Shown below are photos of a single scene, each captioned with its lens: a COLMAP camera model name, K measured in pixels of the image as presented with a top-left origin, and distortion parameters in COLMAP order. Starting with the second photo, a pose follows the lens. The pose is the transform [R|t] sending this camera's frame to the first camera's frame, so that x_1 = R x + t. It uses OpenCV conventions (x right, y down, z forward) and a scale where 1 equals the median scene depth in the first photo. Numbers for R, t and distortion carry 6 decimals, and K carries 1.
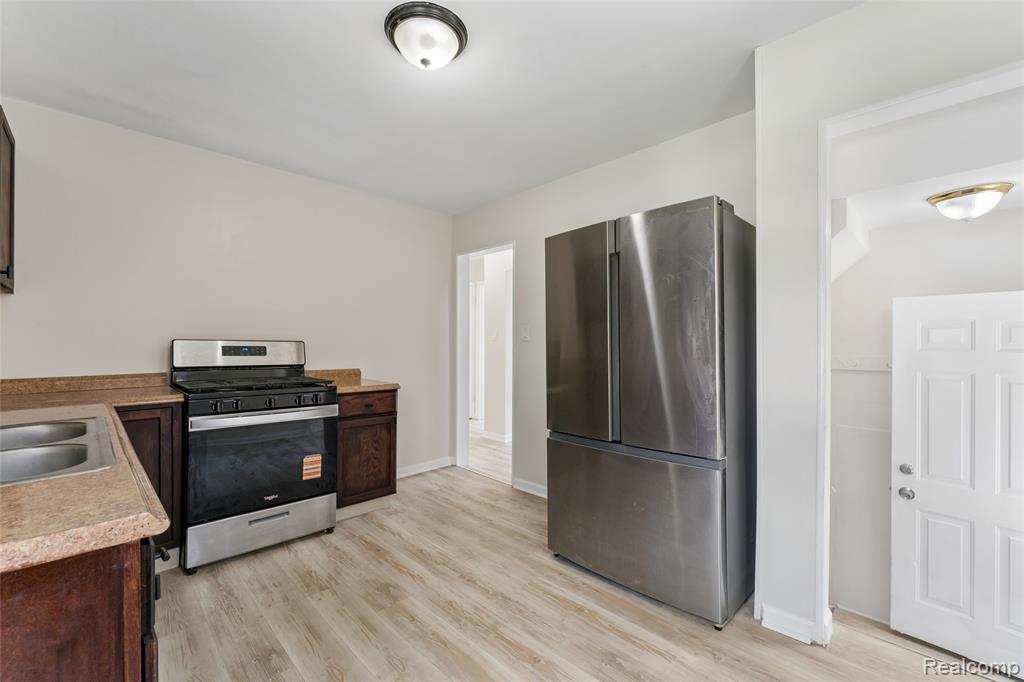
lens RADIAL K [[415.4, 0, 510.9], [0, 415.4, 337.1], [0, 0, 1]] dist [-0.000699, -0.000009]
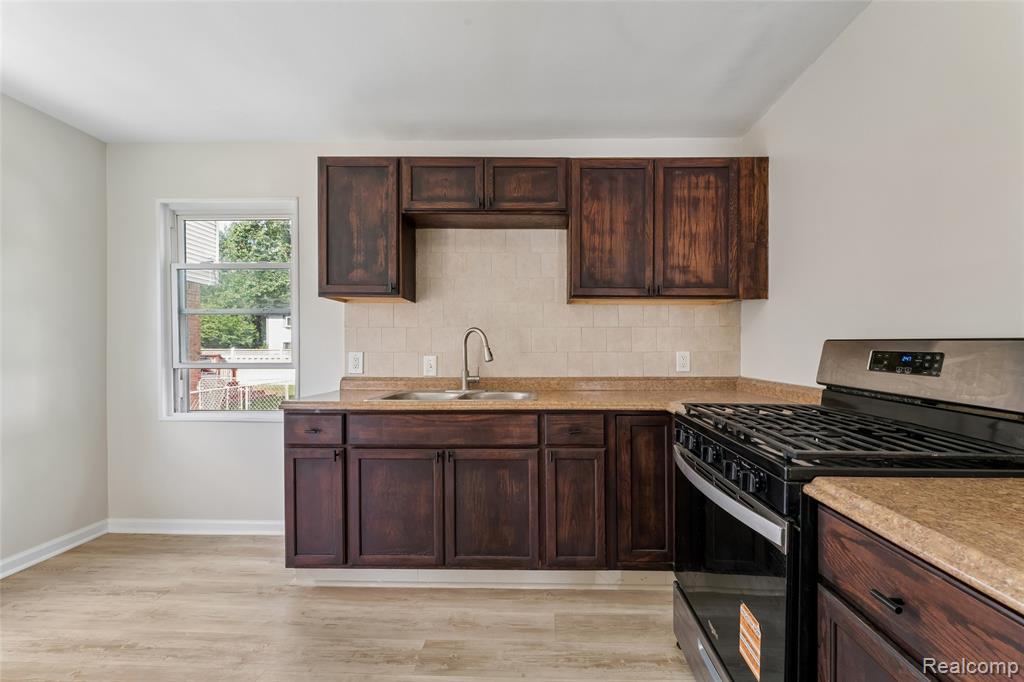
lens RADIAL K [[415.4, 0, 510.9], [0, 415.4, 337.1], [0, 0, 1]] dist [-0.000699, -0.000009]
pose [[-0.726227, -0.006698, -0.687422, -0.007299], [0.012374, 0.999663, -0.022812, 0.010951], [0.687343, -0.025073, -0.725900, 1.034866]]
